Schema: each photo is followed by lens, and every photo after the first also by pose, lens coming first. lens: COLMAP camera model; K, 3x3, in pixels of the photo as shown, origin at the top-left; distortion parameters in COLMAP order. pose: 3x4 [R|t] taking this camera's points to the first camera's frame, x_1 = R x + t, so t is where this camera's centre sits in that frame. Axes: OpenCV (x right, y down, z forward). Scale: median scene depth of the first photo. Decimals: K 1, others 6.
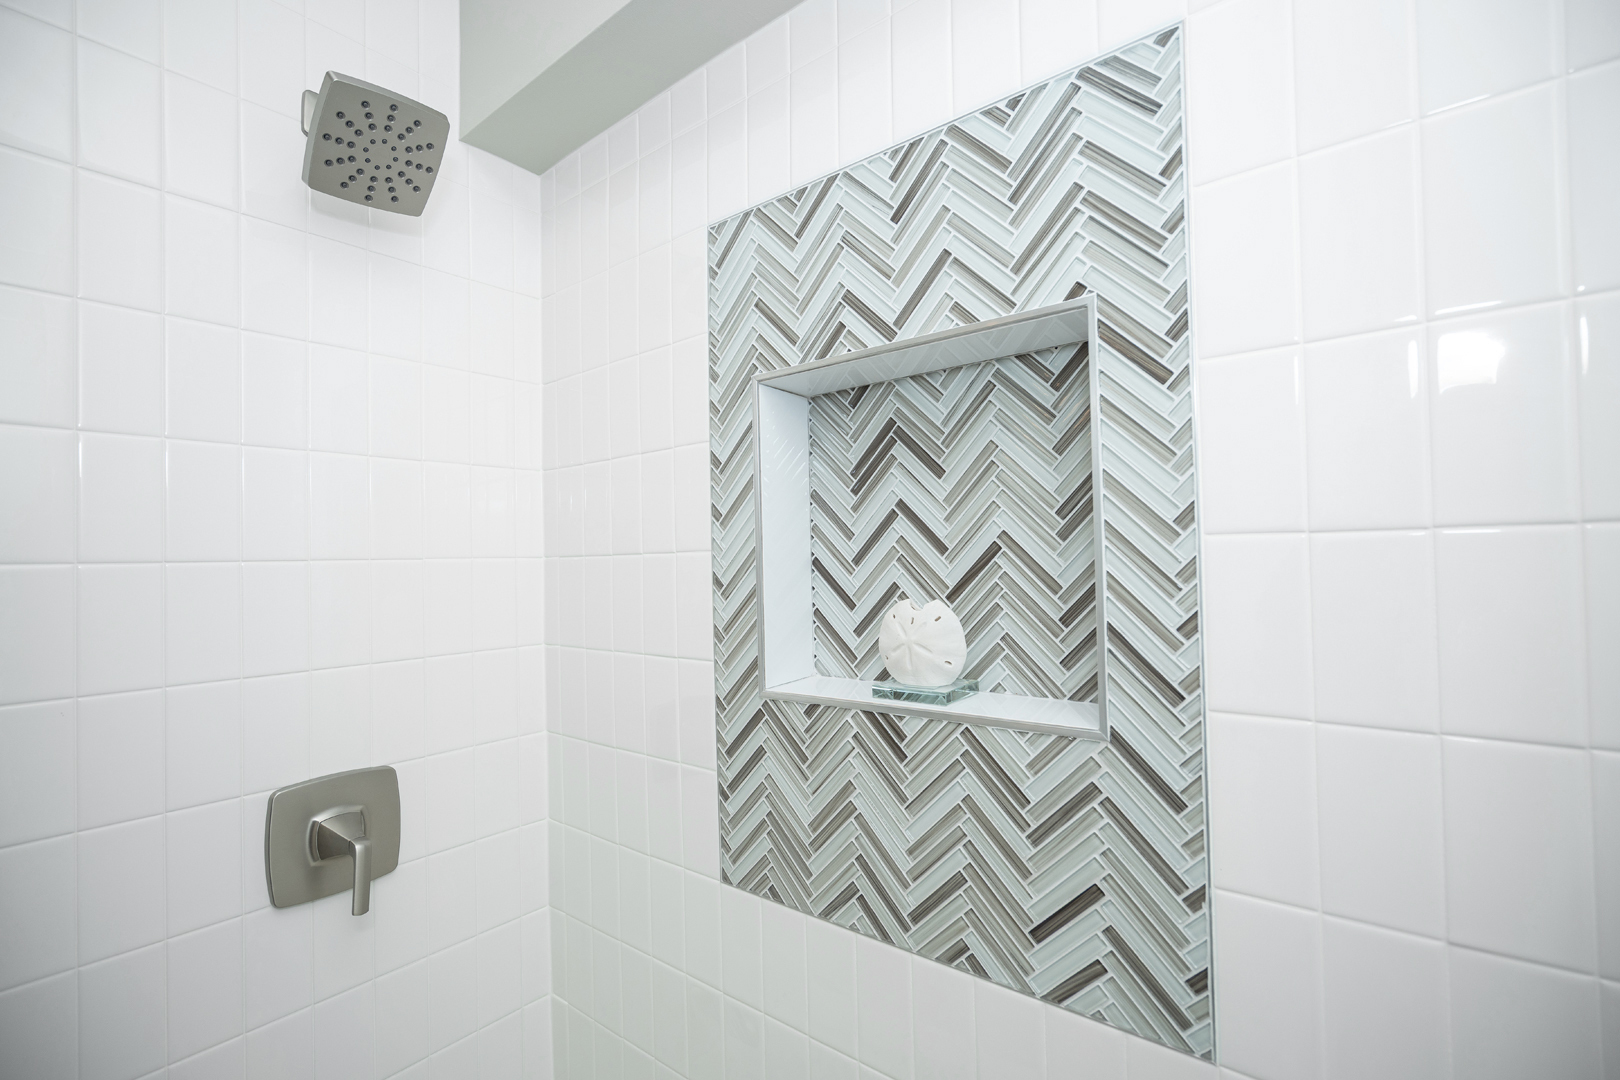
lens RADIAL K [[730.2, 0, 817.1], [0, 730.2, 544.1], [0, 0, 1]] dist [-0.010104, 0.002370]
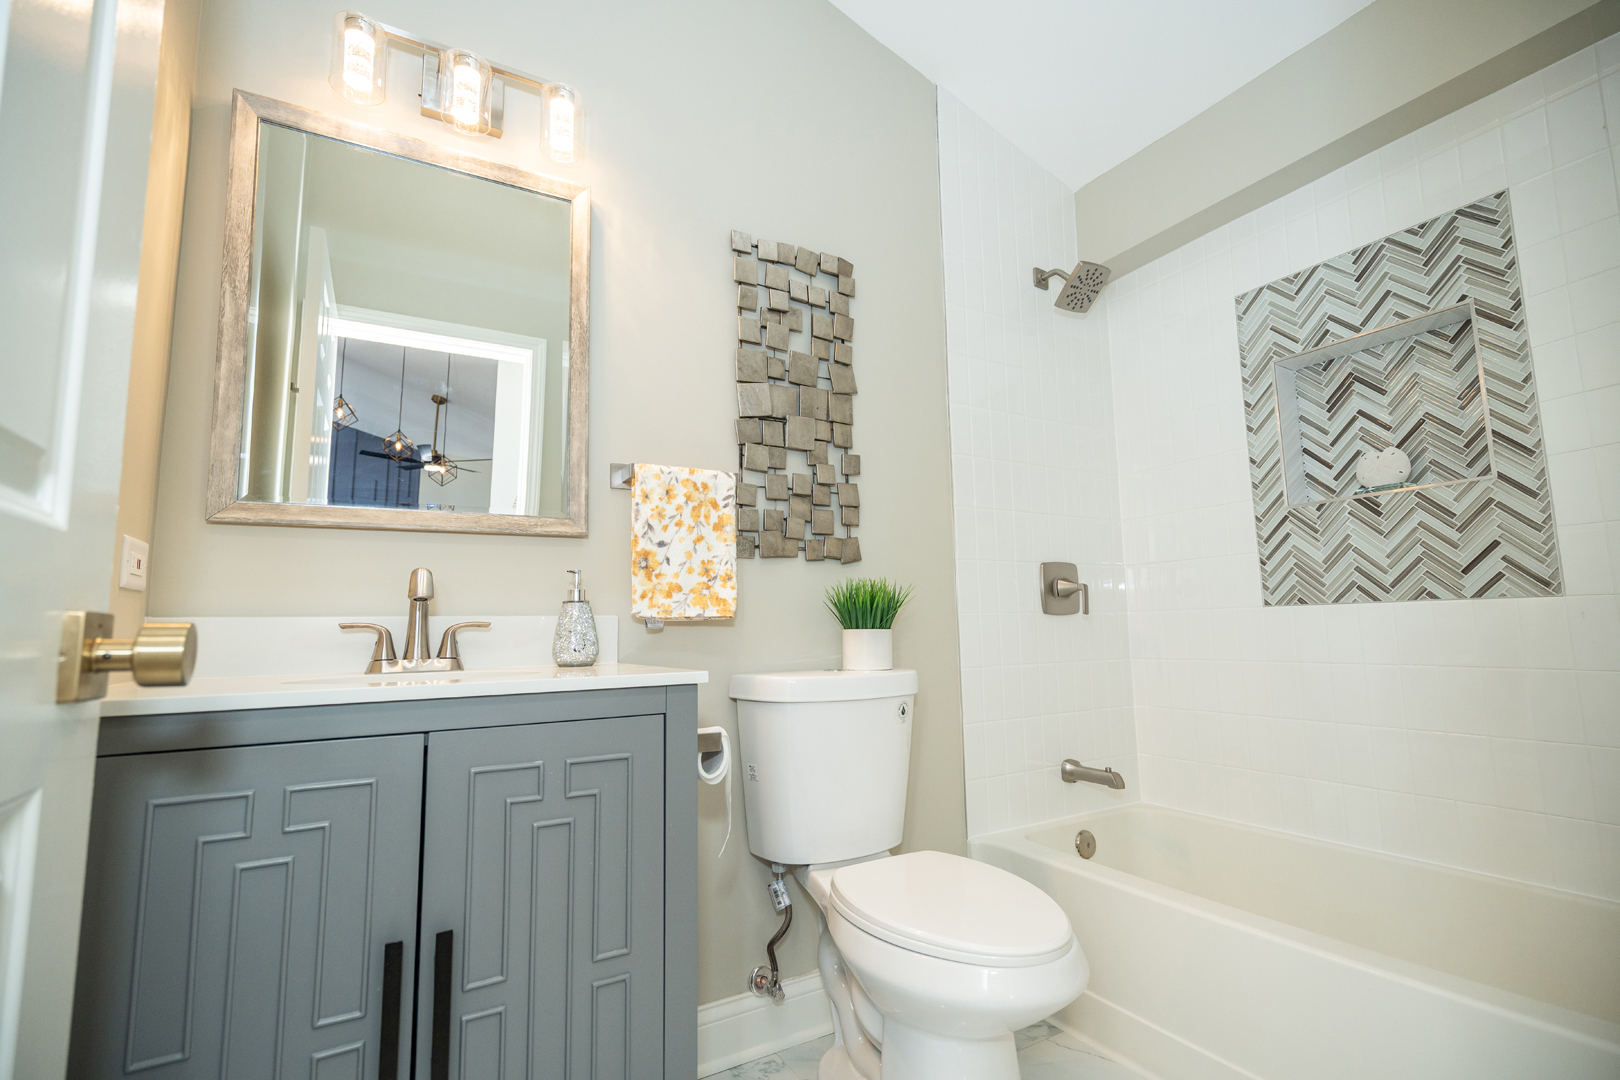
lens RADIAL K [[730.2, 0, 801.2], [0, 730.2, 546.3], [0, 0, 1]] dist [-0.010104, 0.002370]
pose [[0.930488, -0.039444, -0.364192, -0.686945], [0.007960, 0.996128, -0.087548, 0.542307], [0.366236, 0.078564, 0.927200, -1.605323]]
